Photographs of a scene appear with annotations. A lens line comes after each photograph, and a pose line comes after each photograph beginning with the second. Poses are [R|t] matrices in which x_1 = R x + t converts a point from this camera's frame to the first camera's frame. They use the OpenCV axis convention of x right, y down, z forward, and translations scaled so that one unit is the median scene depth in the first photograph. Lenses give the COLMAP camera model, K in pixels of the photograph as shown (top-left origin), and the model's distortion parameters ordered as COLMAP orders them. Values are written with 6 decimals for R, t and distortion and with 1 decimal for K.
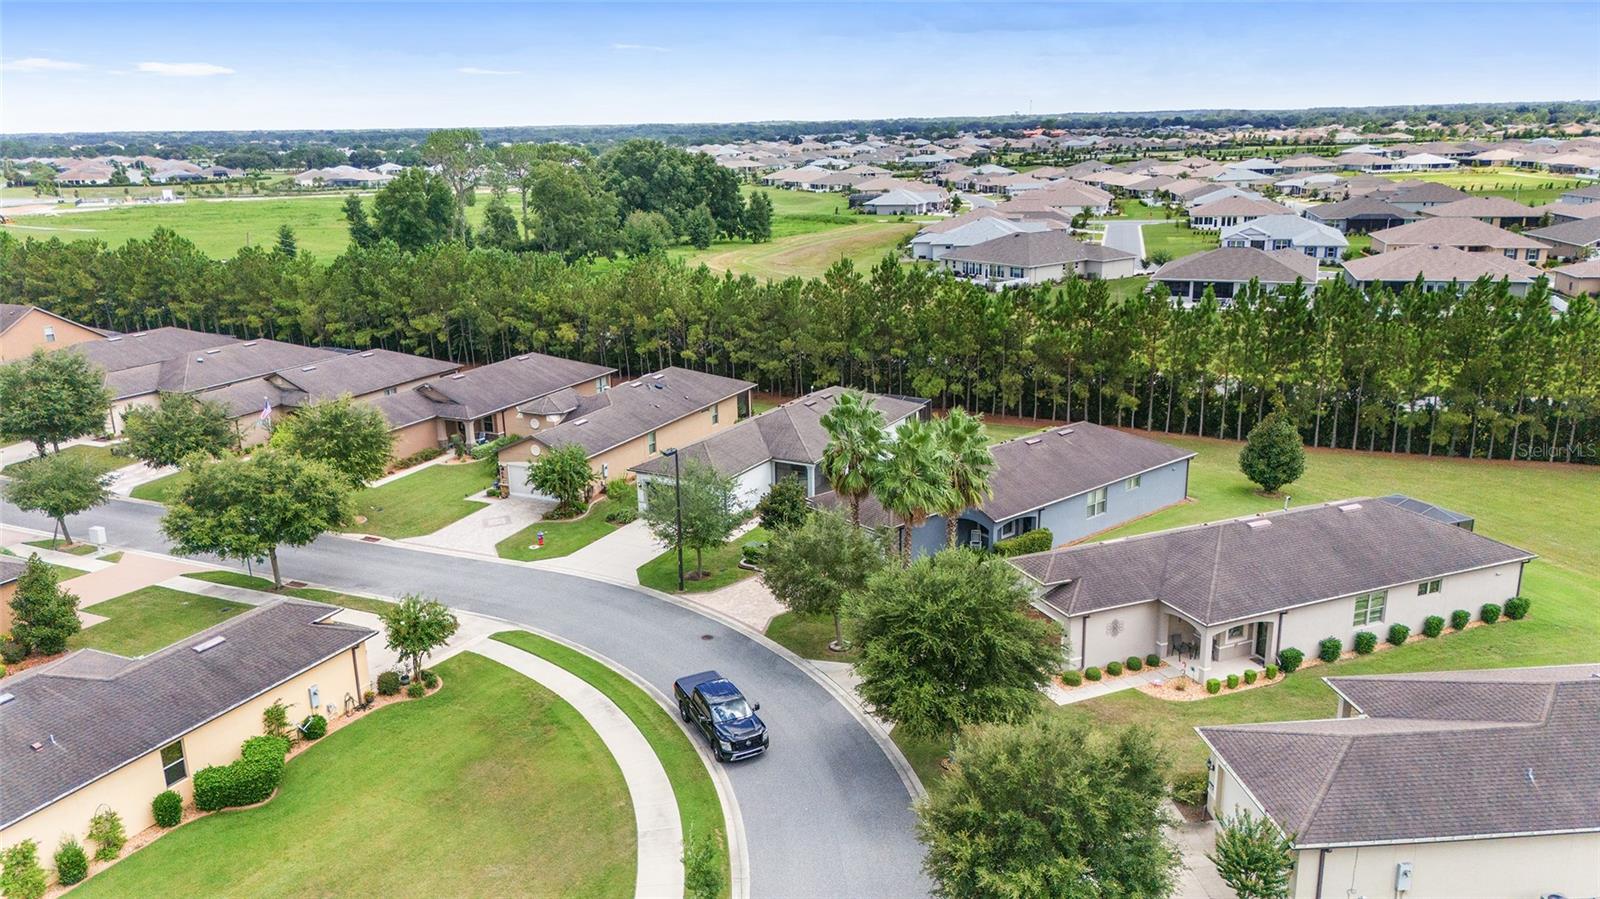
lens RADIAL K [[1180.3, 0, 800.0], [0, 1180.3, 449.5], [0, 0, 1]] dist [0.078963, -0.097954]
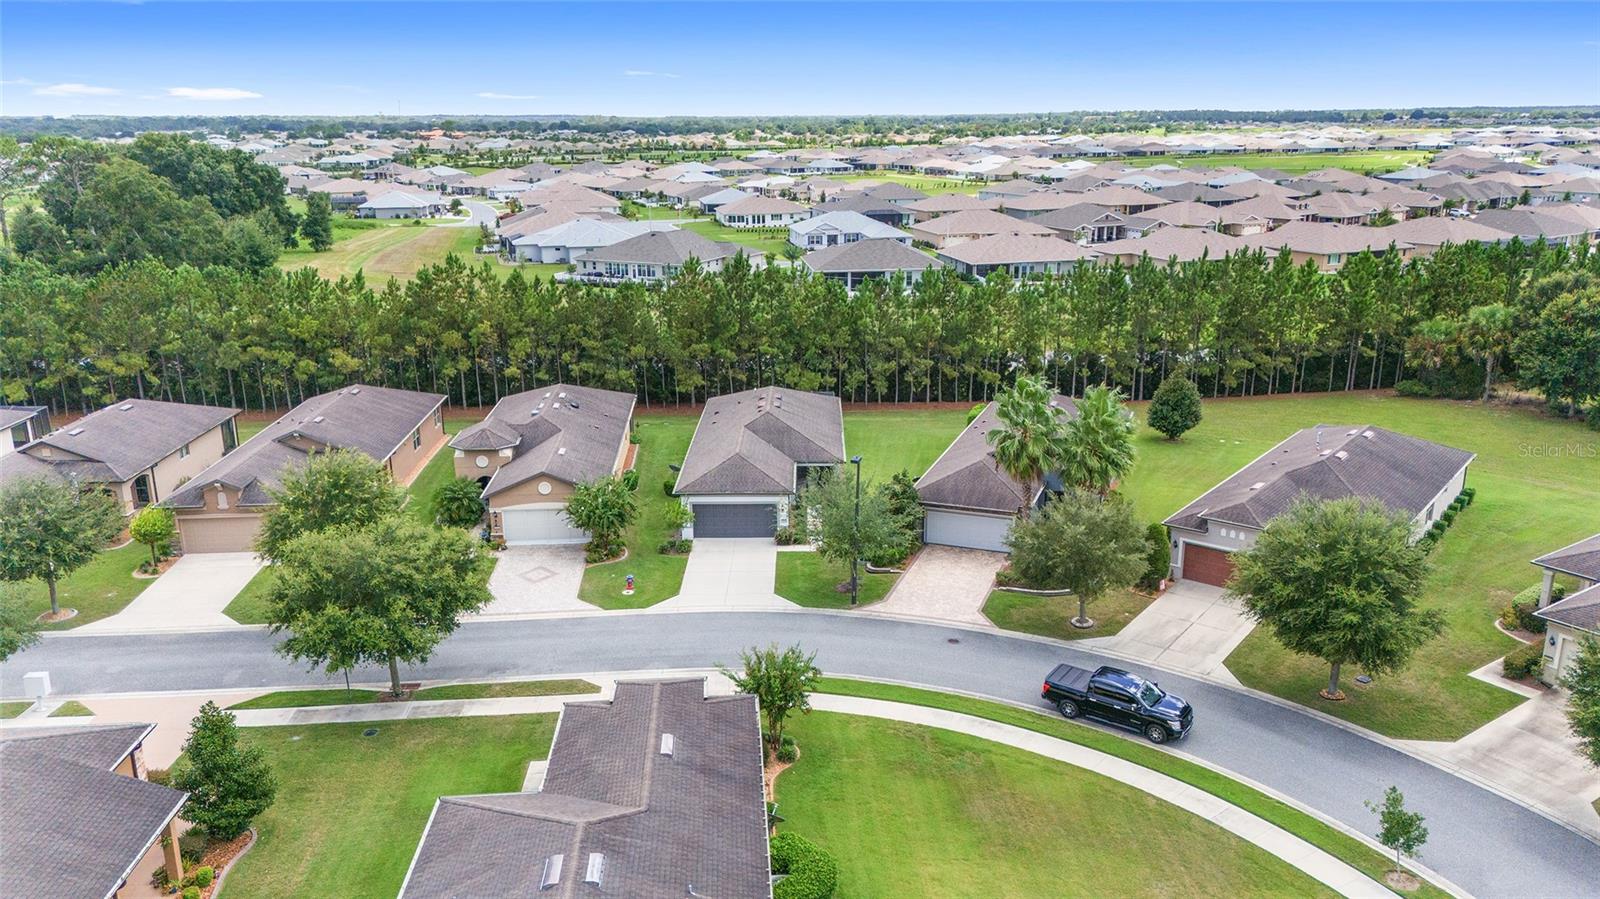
lens RADIAL K [[1180.3, 0, 800.0], [0, 1180.3, 449.5], [0, 0, 1]] dist [0.078963, -0.097954]
pose [[0.870768, -0.116944, 0.477584, -0.246377], [0.118124, 0.992613, 0.027683, -0.015322], [-0.477294, 0.032309, 0.878150, 0.077119]]
